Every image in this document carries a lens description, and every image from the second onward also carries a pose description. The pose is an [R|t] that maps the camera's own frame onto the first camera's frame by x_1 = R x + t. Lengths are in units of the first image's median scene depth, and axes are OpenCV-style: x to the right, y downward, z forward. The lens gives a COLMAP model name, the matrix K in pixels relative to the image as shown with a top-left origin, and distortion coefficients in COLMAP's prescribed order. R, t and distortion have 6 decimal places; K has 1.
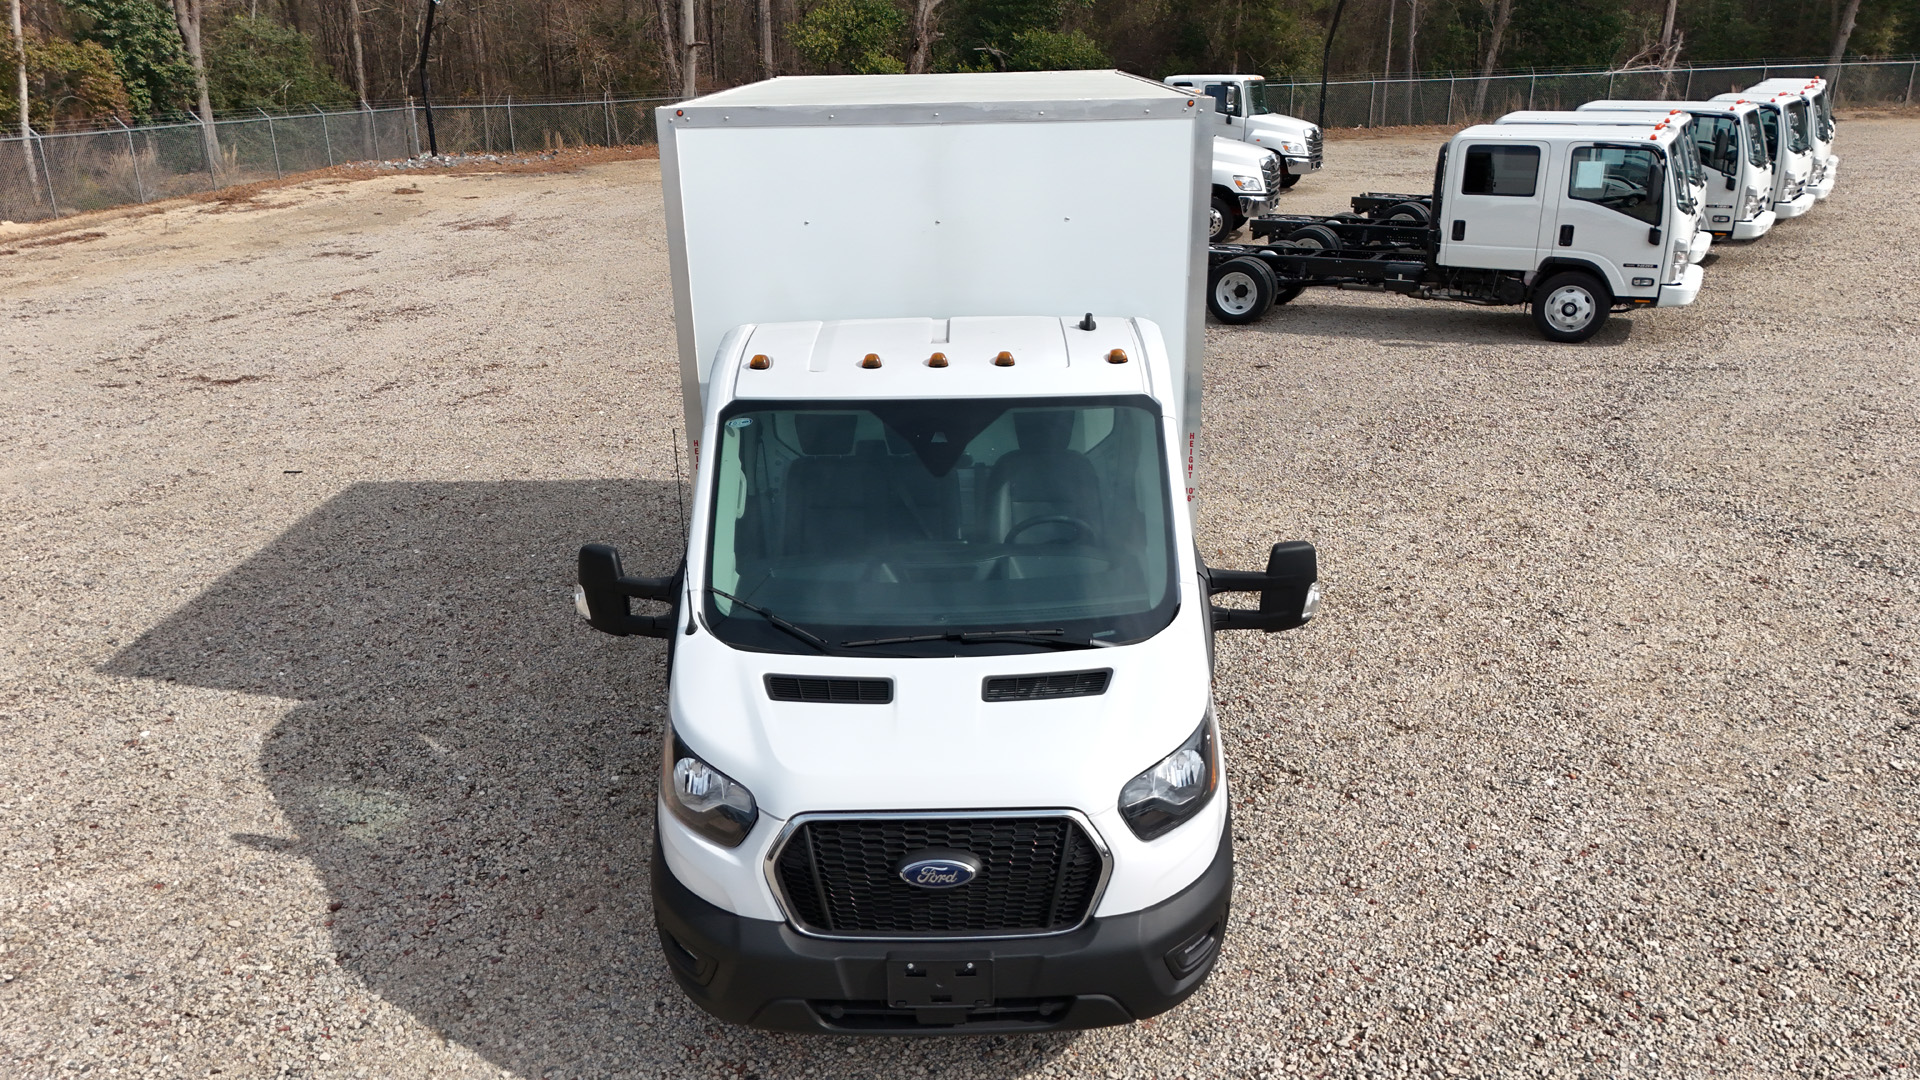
lens RADIAL K [[1417.9, 0, 972.0], [0, 1417.9, 537.7], [0, 0, 1]] dist [0.092465, -0.088873]
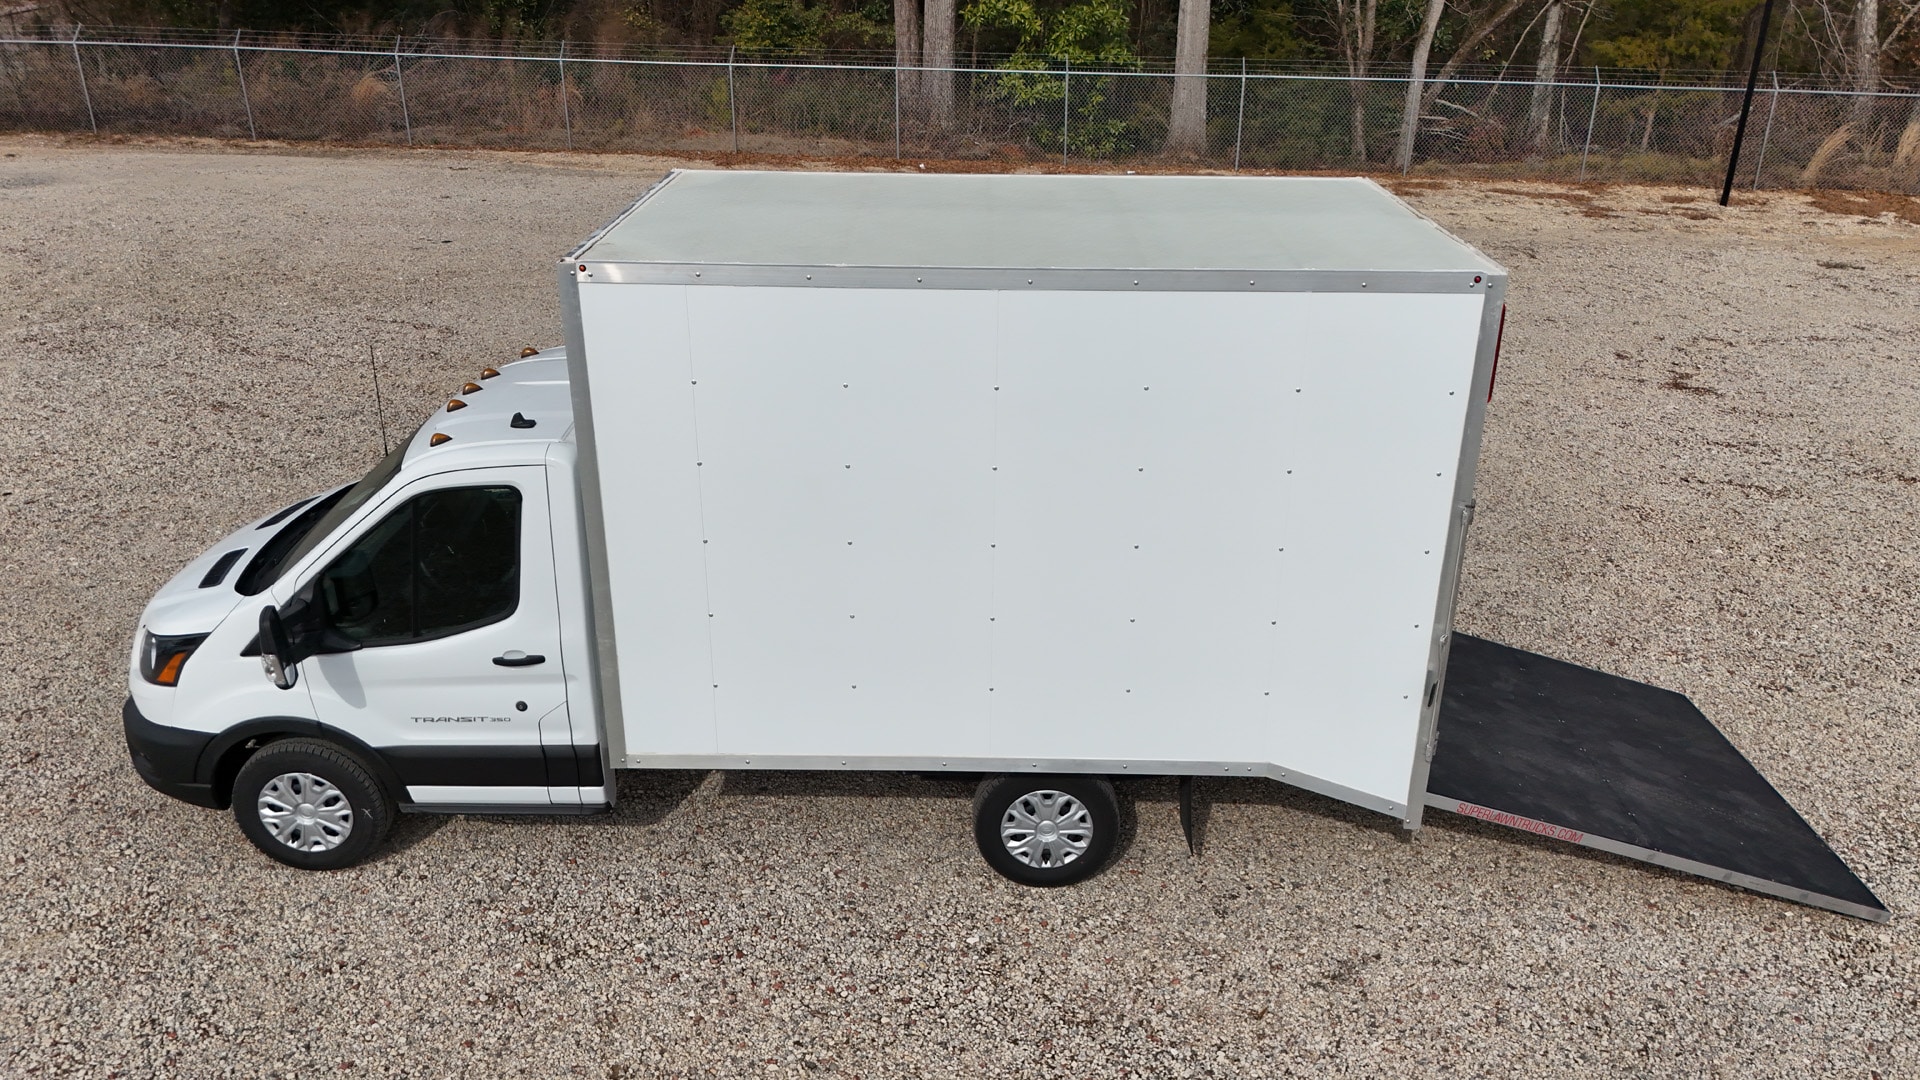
lens RADIAL K [[1417.9, 0, 972.0], [0, 1417.9, 537.7], [0, 0, 1]] dist [0.092465, -0.088873]
pose [[-0.016753, 0.413324, -0.910430, 0.685242], [-0.343895, 0.852623, 0.393408, -0.385600], [0.938859, 0.319683, 0.127856, 0.742844]]
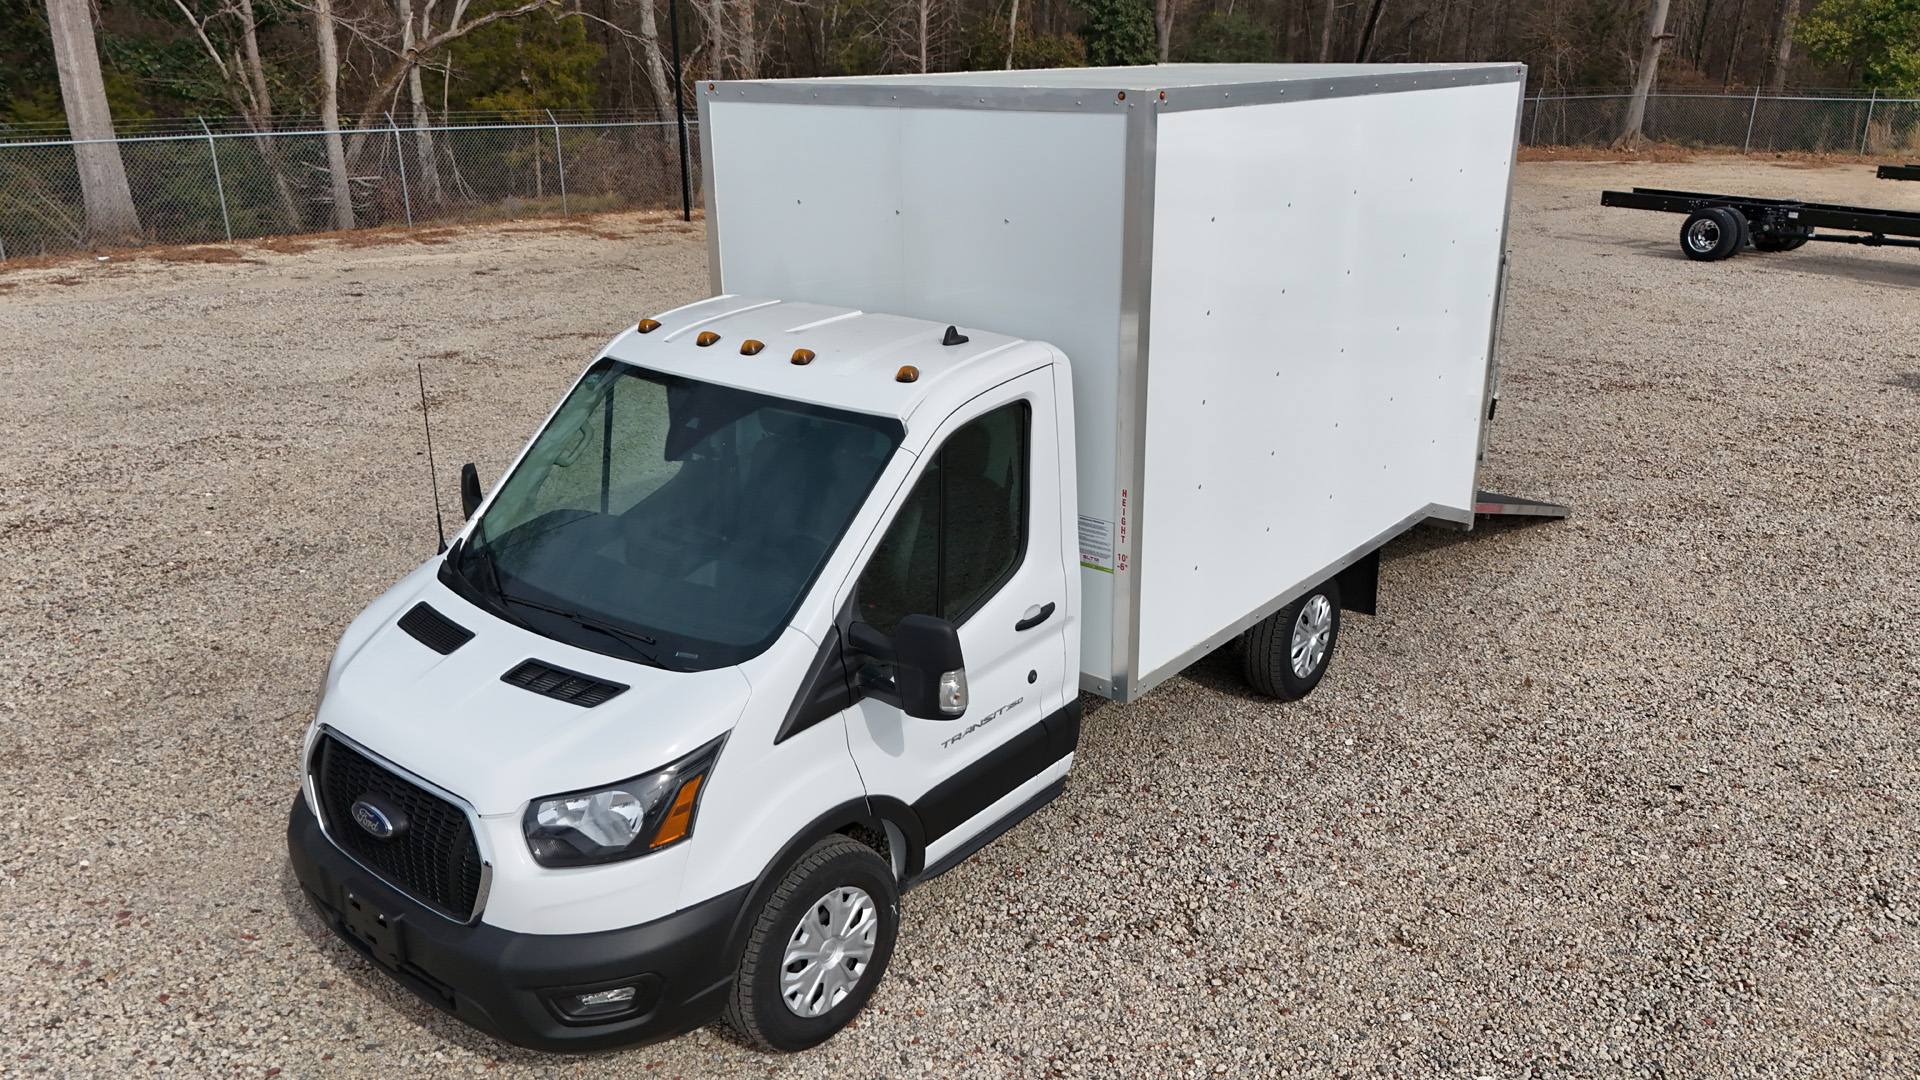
lens RADIAL K [[1417.9, 0, 972.0], [0, 1417.9, 537.7], [0, 0, 1]] dist [0.092465, -0.088873]
pose [[0.775288, 0.222566, -0.591095, 0.393762], [-0.220860, 0.972307, 0.076422, -0.060614], [0.591735, 0.071300, 0.802973, 0.183957]]
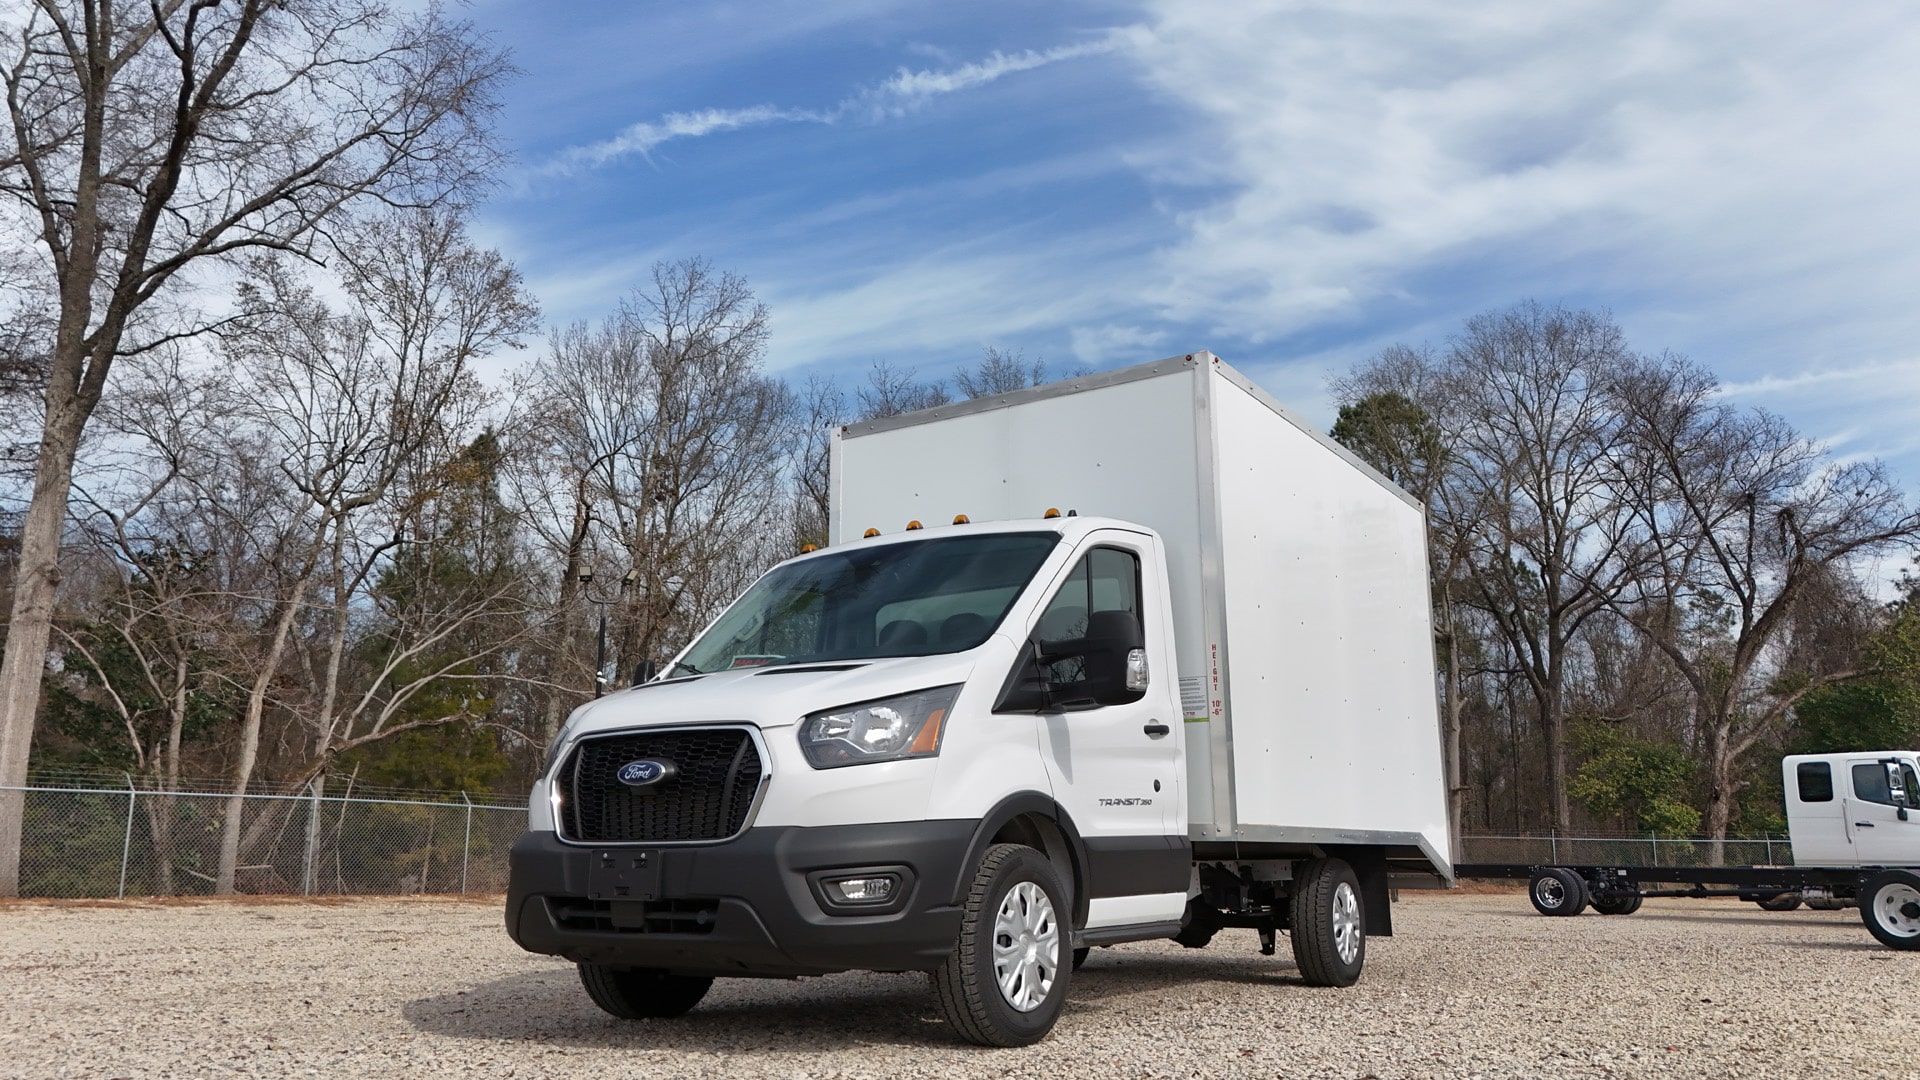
lens RADIAL K [[1417.9, 0, 972.0], [0, 1417.9, 537.7], [0, 0, 1]] dist [0.092465, -0.088873]
pose [[0.841414, -0.101893, -0.530698, 0.376397], [-0.193560, 0.860076, -0.472021, 0.254911], [0.504536, 0.499887, 0.703957, 0.099702]]
